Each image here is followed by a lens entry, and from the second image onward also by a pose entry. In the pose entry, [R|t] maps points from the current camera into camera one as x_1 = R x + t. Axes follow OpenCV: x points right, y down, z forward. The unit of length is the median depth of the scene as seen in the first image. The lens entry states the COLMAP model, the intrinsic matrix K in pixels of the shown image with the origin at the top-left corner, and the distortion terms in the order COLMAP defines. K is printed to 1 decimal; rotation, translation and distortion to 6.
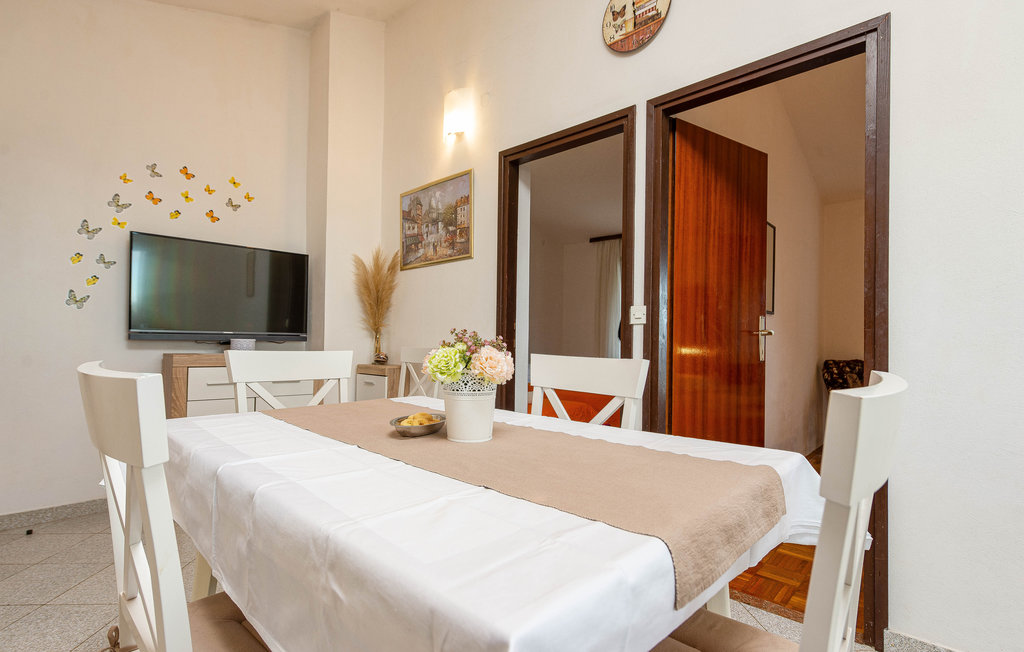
lens RADIAL K [[497.3, 0, 509.7], [0, 497.3, 332.9], [0, 0, 1]] dist [0.000718, -0.000355]
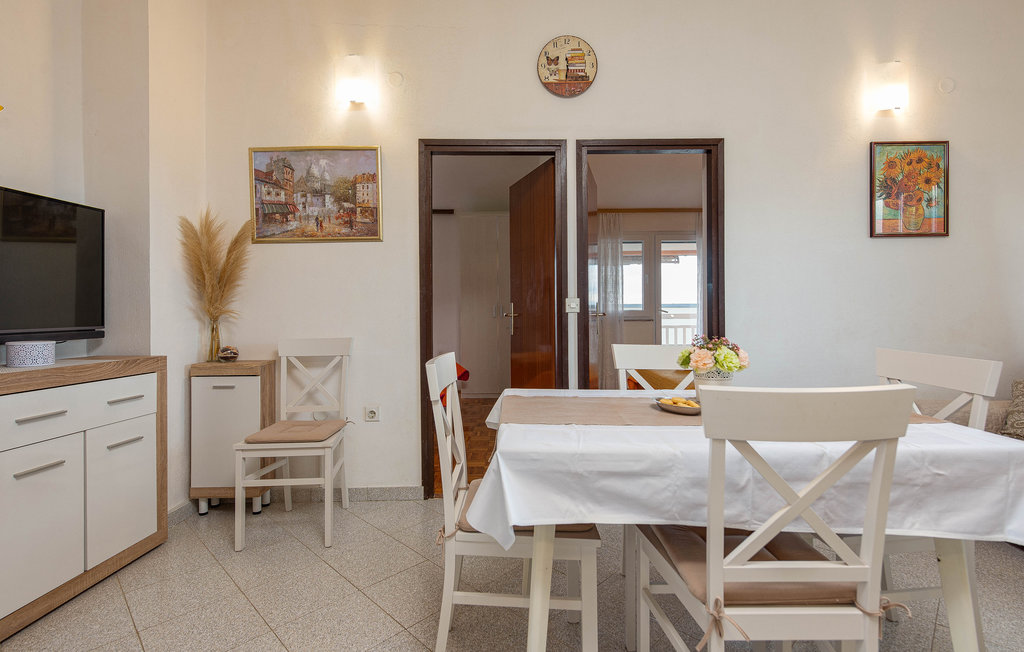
lens RADIAL K [[497.3, 0, 527.2], [0, 497.3, 303.7], [0, 0, 1]] dist [0.000718, -0.000355]
pose [[0.709241, -0.009178, 0.704906, -0.513643], [0.000589, 0.999923, 0.012427, -0.039659], [-0.704965, -0.008398, 0.709192, 0.119728]]
